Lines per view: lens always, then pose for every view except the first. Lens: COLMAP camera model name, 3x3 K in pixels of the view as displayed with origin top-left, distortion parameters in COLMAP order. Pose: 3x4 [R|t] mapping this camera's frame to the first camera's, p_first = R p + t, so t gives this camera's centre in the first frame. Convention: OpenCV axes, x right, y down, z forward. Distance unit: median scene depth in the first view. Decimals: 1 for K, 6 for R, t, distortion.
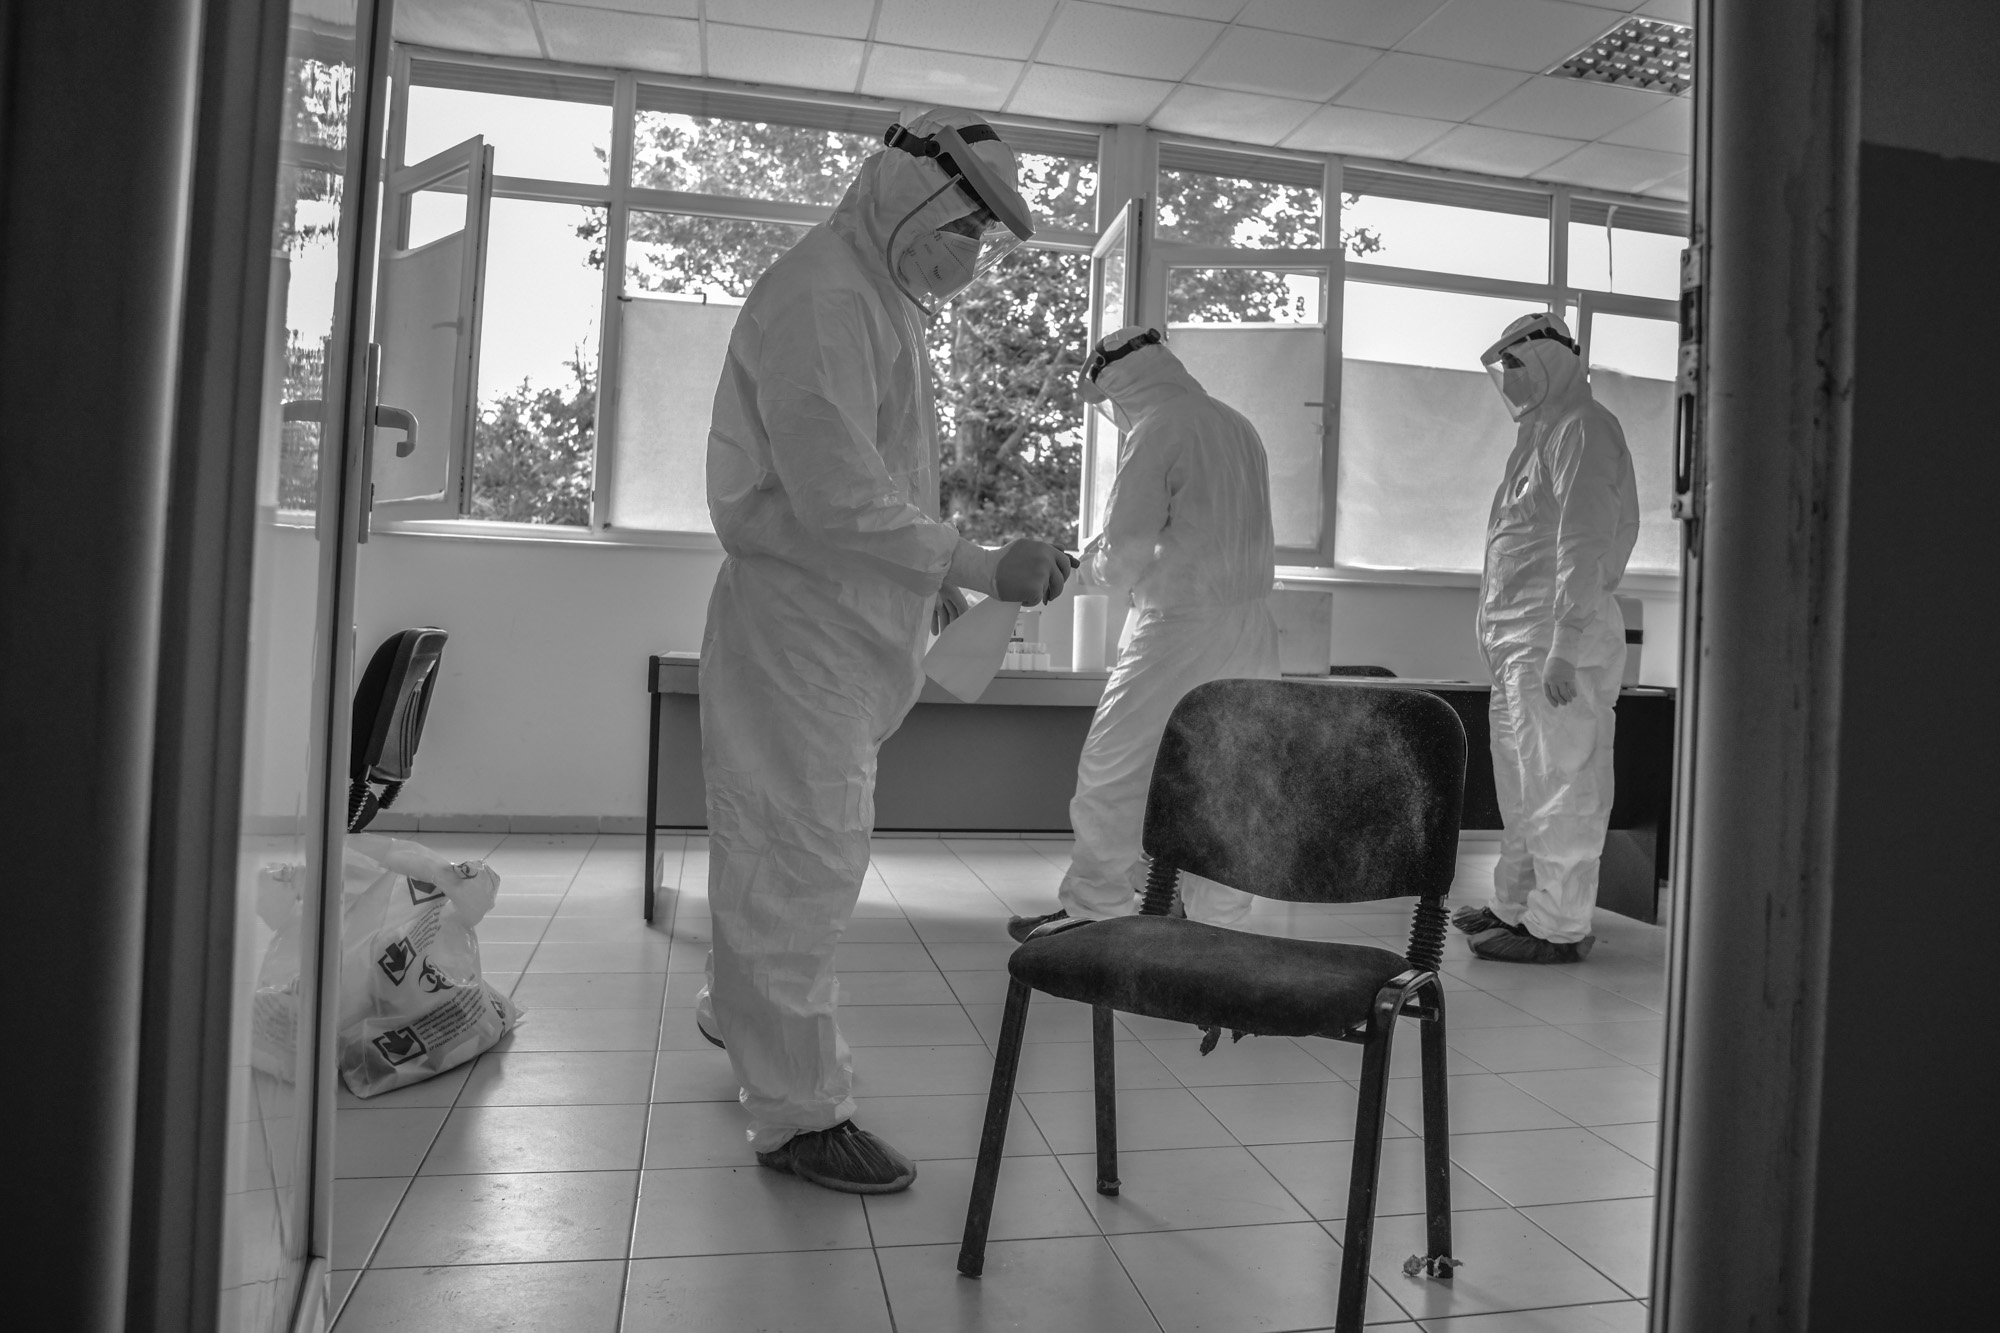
lens RADIAL K [[1474.7, 0, 1076.9], [0, 1474.7, 612.1], [0, 0, 1]] dist [-0.007461, -0.001440]
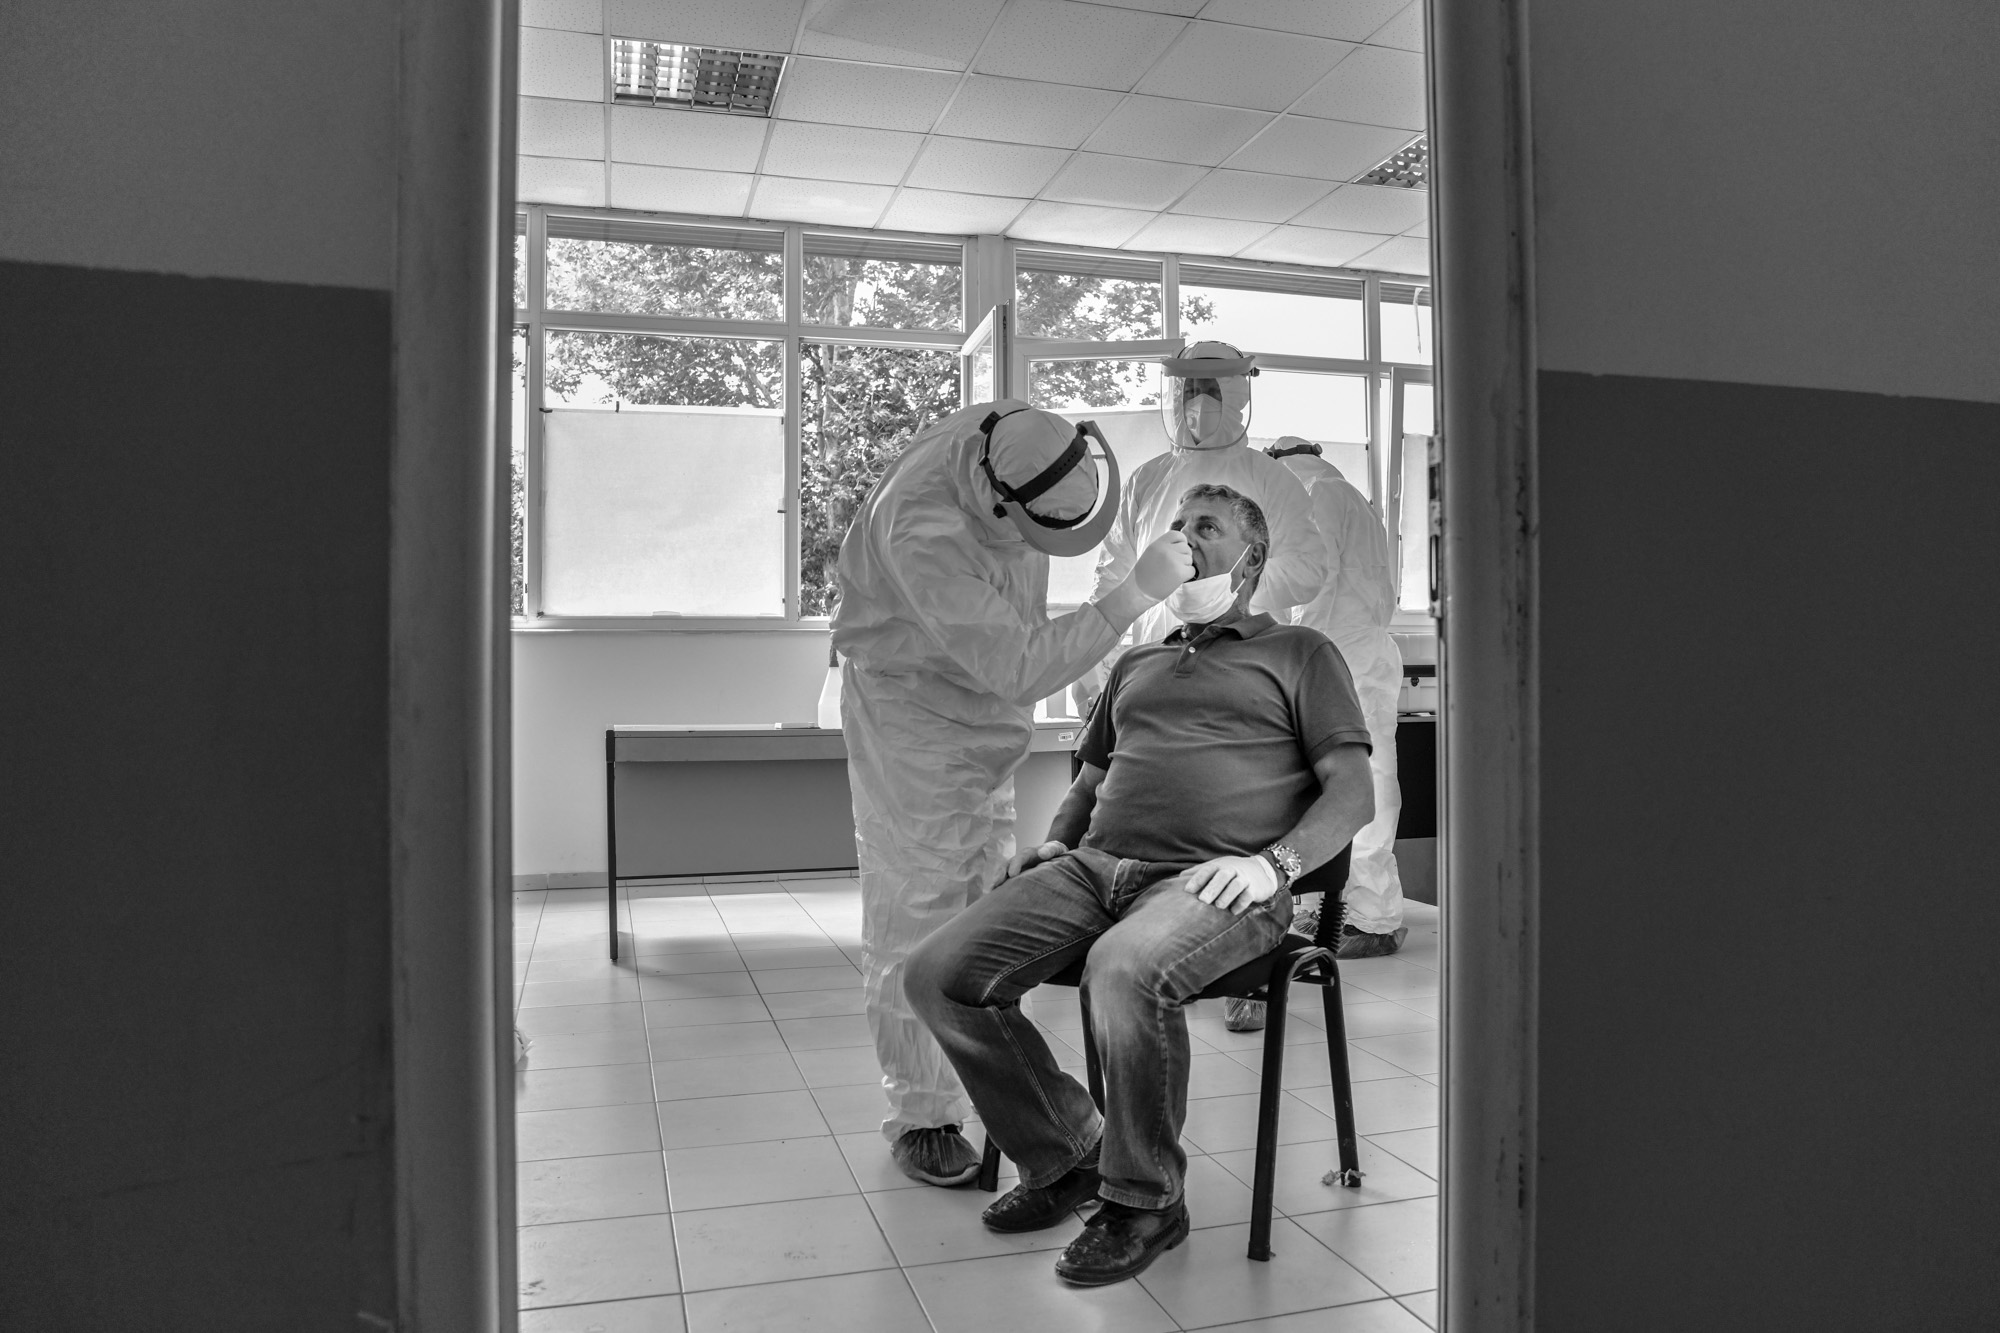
lens RADIAL K [[1404.3, 0, 1000.0], [0, 1404.3, 666.5], [0, 0, 1]] dist [0.006996, -0.000471]
pose [[0.998033, -0.046047, 0.042547, -0.025487], [0.045909, 0.998937, 0.004210, -0.010629], [-0.042696, -0.002248, 0.999086, -0.110099]]
